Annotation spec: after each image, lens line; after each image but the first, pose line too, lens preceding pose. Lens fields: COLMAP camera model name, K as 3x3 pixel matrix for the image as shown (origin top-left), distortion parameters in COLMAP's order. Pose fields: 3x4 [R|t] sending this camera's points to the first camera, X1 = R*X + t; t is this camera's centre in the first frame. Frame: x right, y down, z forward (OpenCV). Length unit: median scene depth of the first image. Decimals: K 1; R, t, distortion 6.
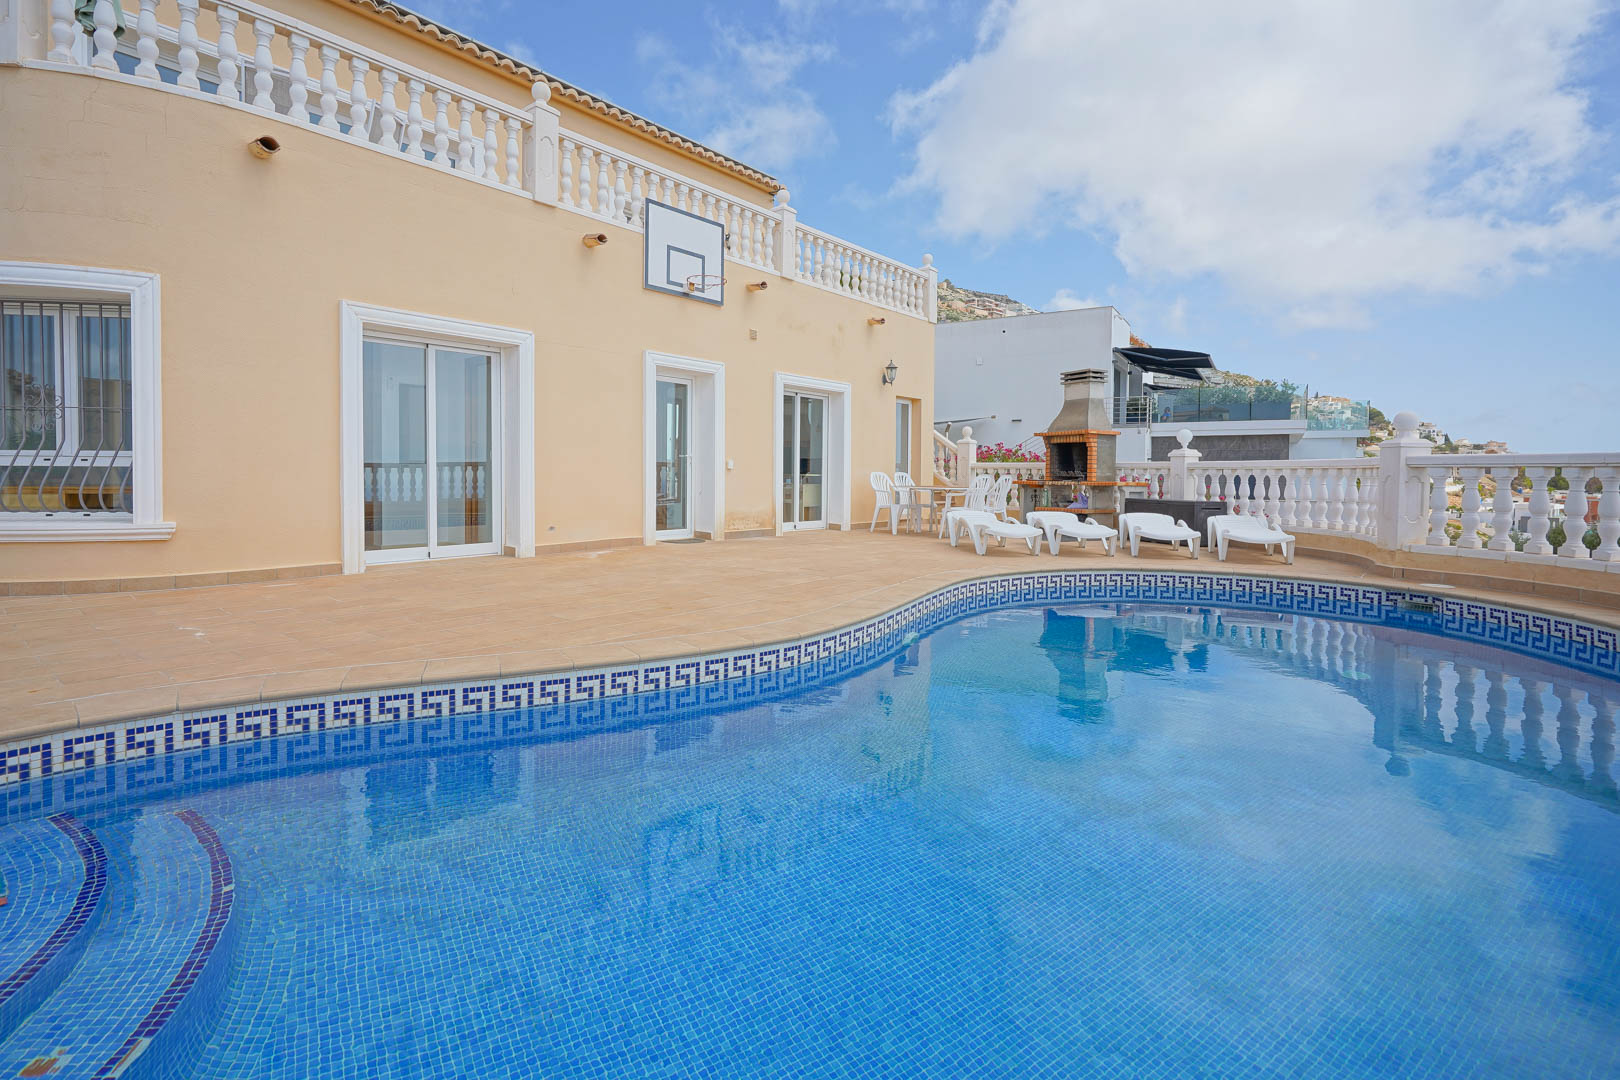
lens RADIAL K [[783.4, 0, 733.5], [0, 783.4, 472.9], [0, 0, 1]] dist [0.002152, 0.001065]
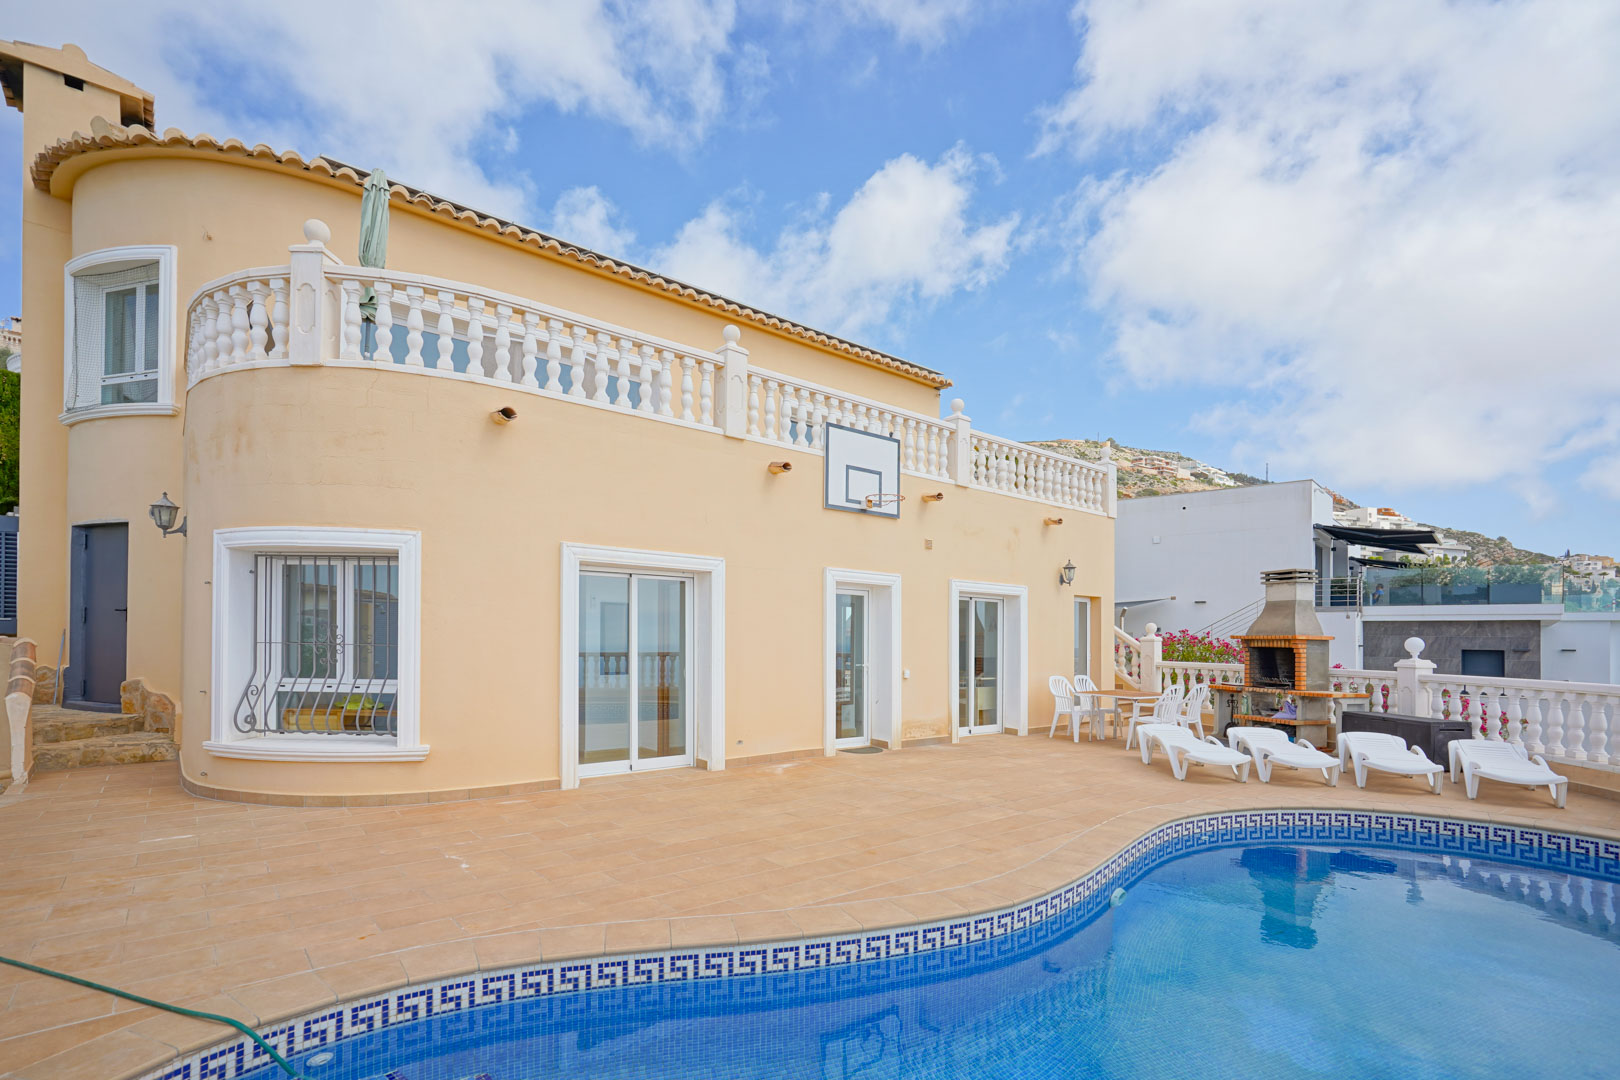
lens RADIAL K [[772.4, 0, 748.0], [0, 772.4, 619.1], [0, 0, 1]] dist [0.001207, 0.001396]
pose [[0.984668, -0.002566, -0.174418, -0.035681], [-0.002286, 0.999616, -0.027611, -0.059819], [0.174422, 0.027586, 0.984284, -0.023837]]
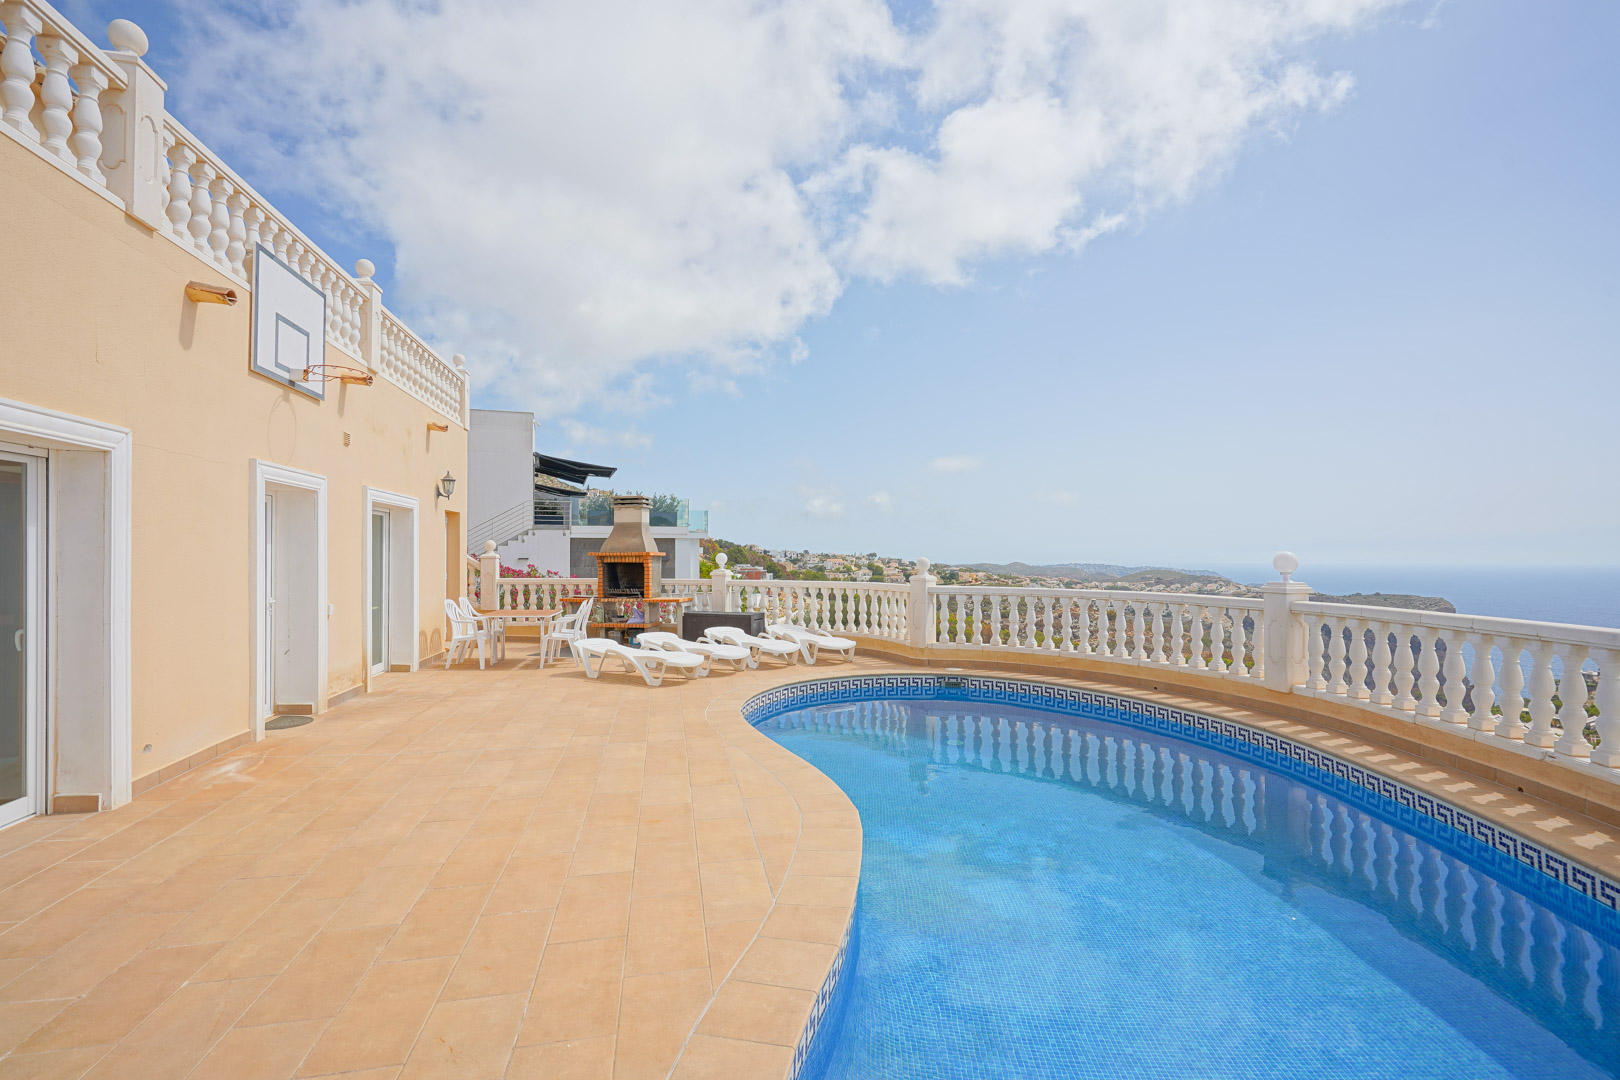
lens RADIAL K [[786.1, 0, 821.1], [0, 786.1, 543.4], [0, 0, 1]] dist [-0.009171, 0.005116]
pose [[0.591662, -0.001944, 0.806184, -0.376210], [0.012541, 0.999898, -0.006792, -0.071548], [-0.806089, 0.014128, 0.591626, 0.184615]]
